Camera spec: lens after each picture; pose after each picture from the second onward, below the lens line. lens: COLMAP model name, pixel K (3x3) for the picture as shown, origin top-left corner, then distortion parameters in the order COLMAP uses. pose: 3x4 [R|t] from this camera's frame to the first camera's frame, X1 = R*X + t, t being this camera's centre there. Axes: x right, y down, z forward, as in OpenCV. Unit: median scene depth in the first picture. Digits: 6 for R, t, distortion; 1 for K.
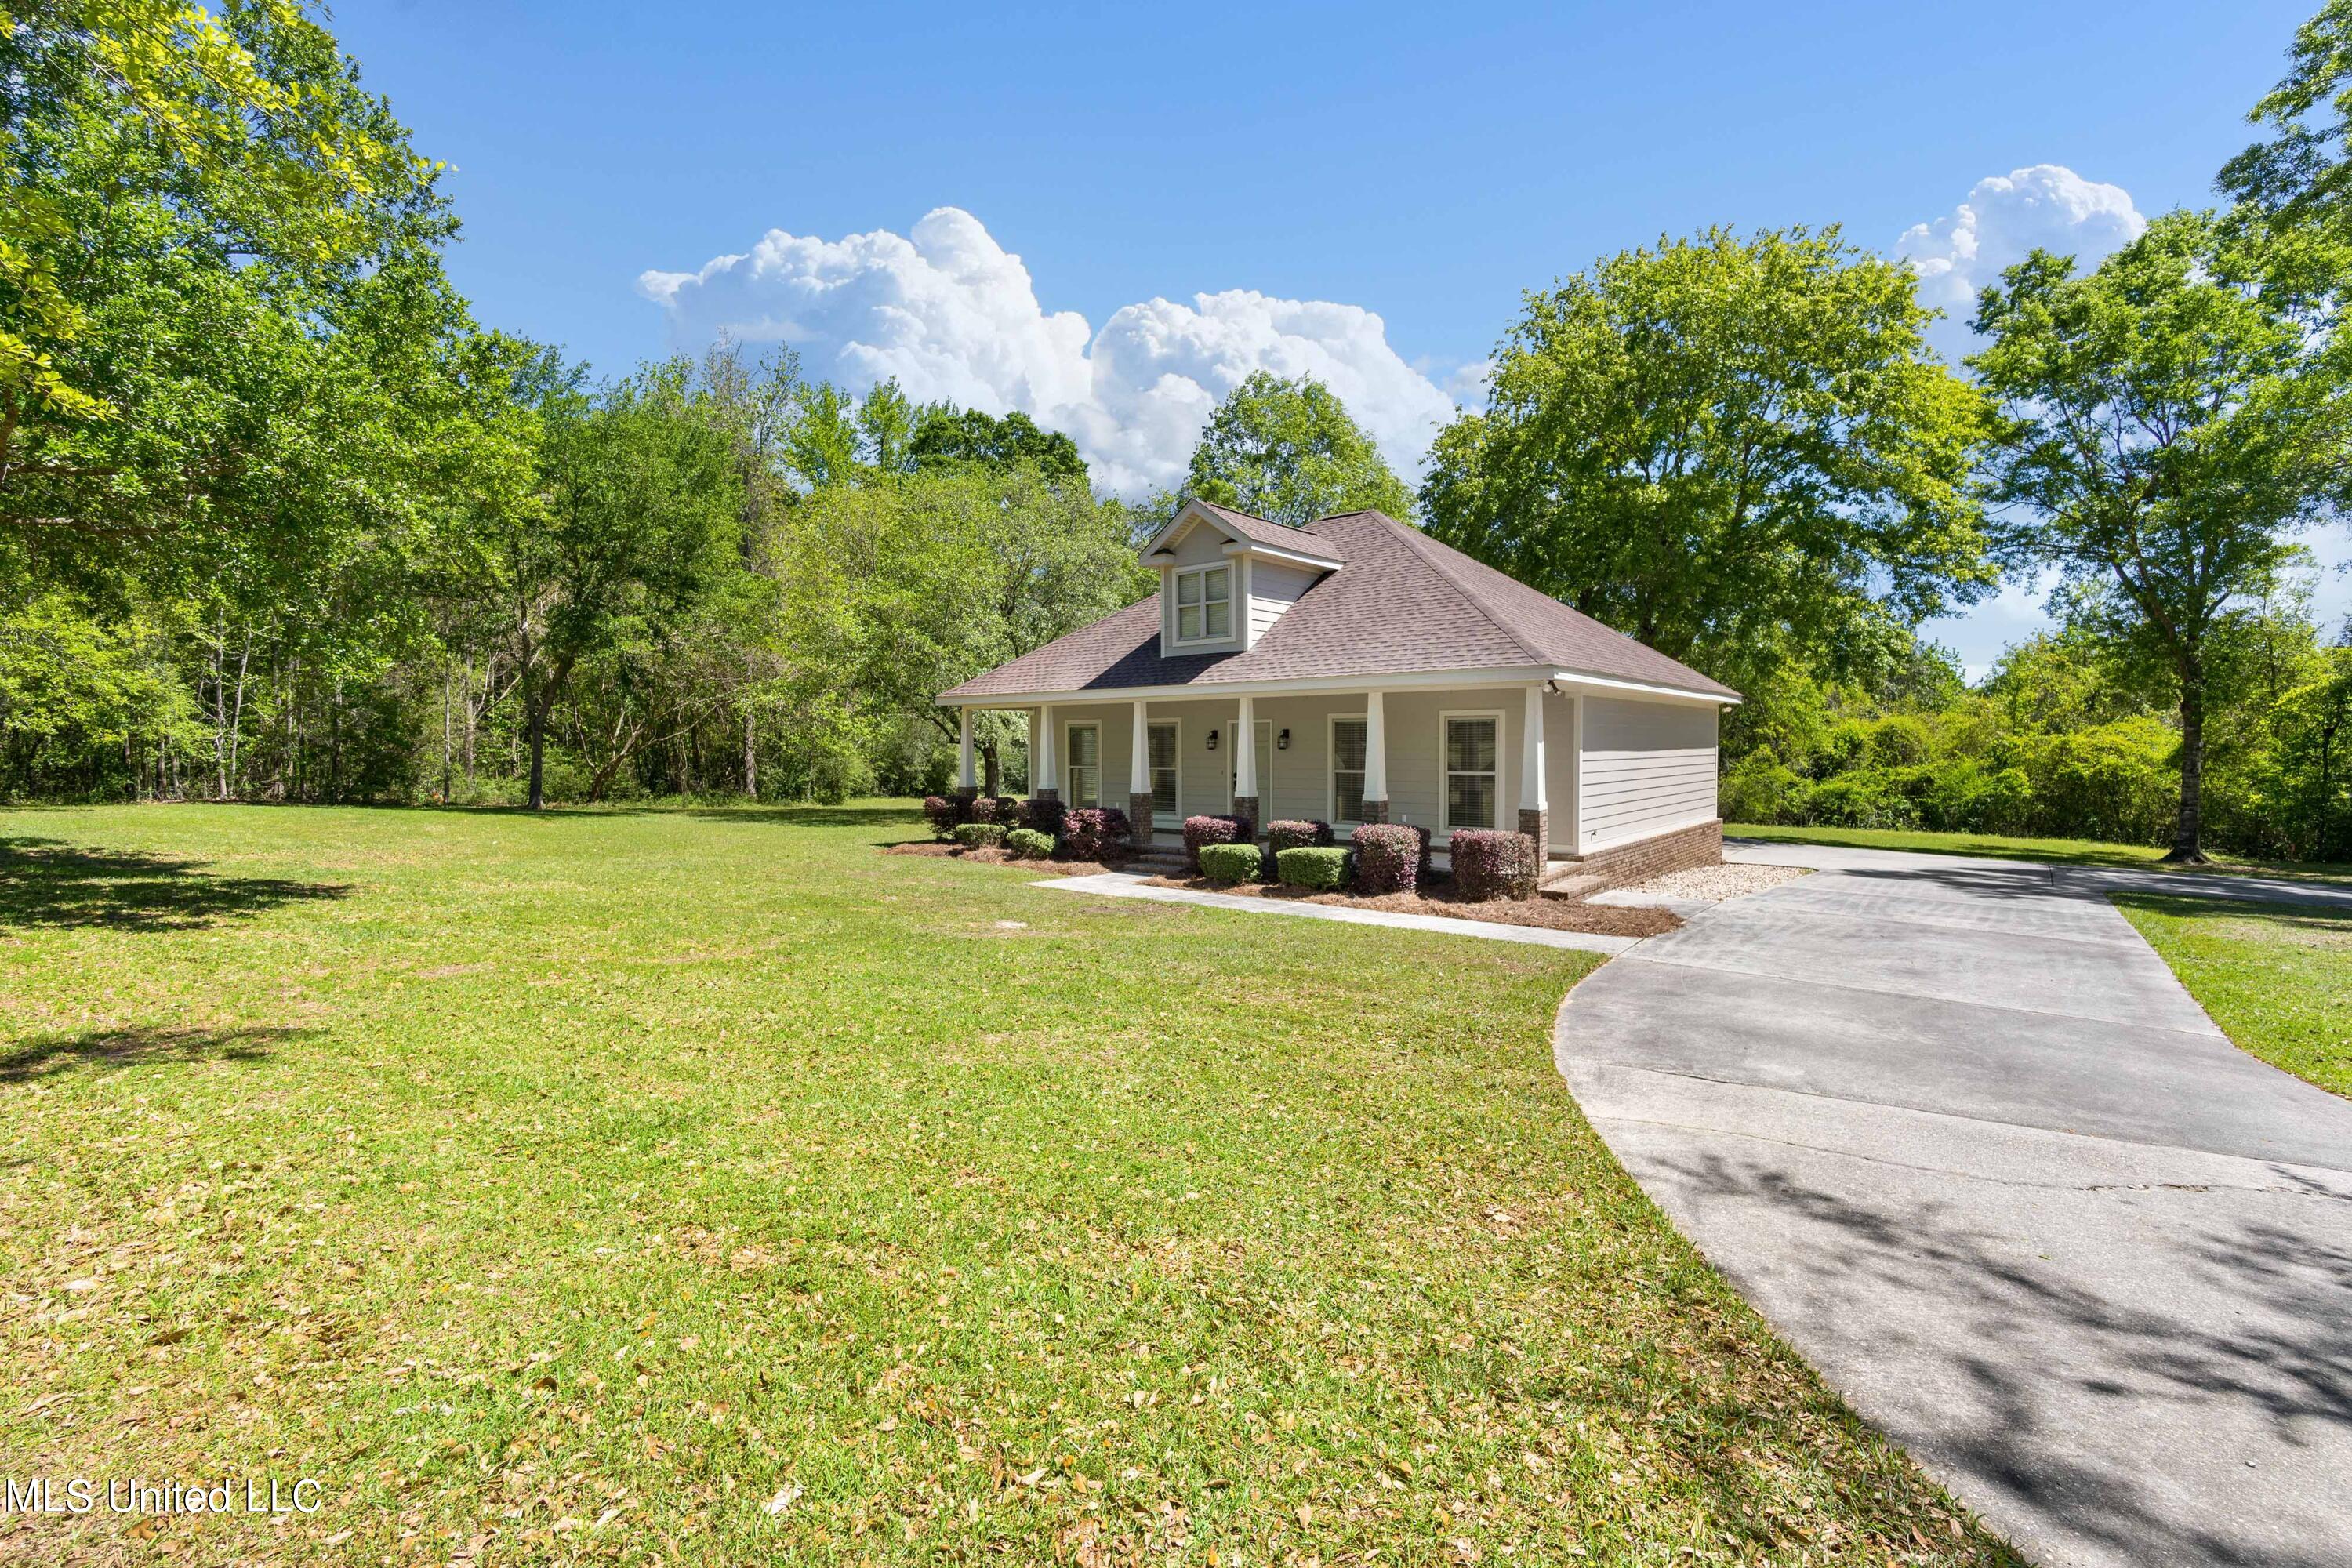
lens RADIAL K [[1028.6, 0, 1181.4], [0, 1028.6, 771.7], [0, 0, 1]] dist [-0.001003, 0.000289]
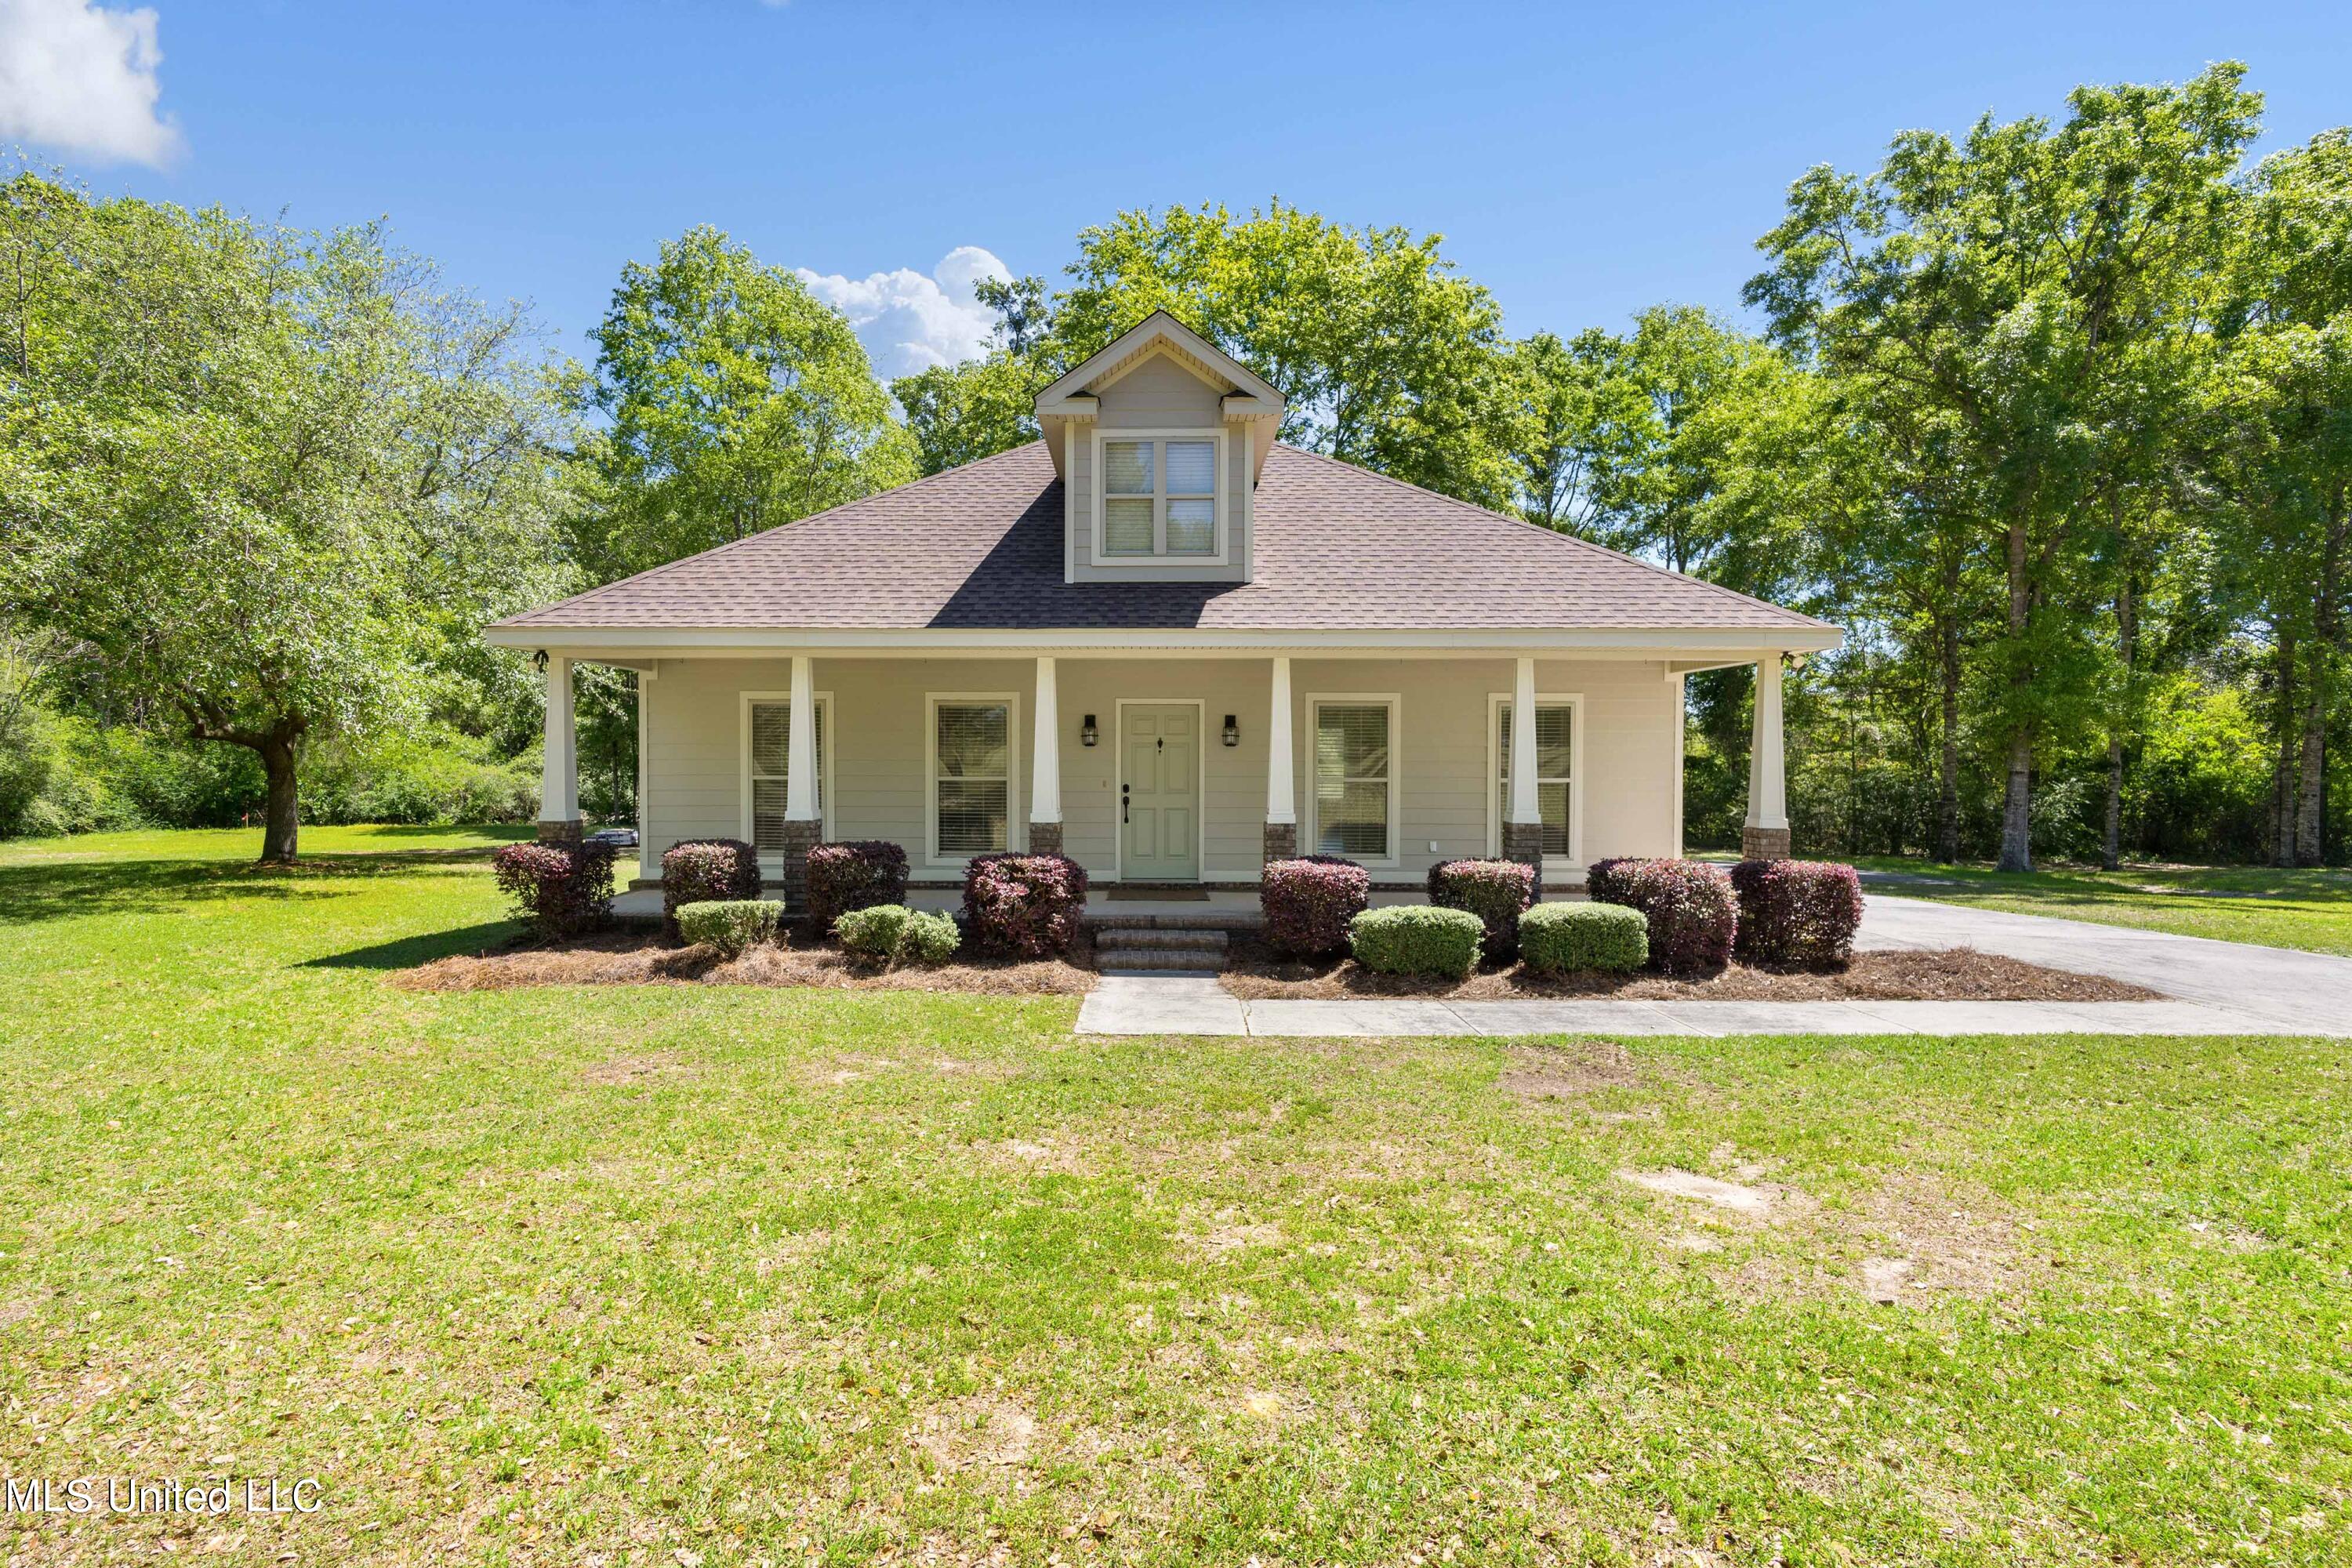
lens RADIAL K [[1028.6, 0, 1172.0], [0, 1028.6, 783.1], [0, 0, 1]] dist [-0.001003, 0.000289]
pose [[0.803224, -0.009141, 0.595607, -0.330124], [0.011404, 0.999935, -0.000034, 0.000814], [-0.595568, 0.006820, 0.803276, 0.535424]]
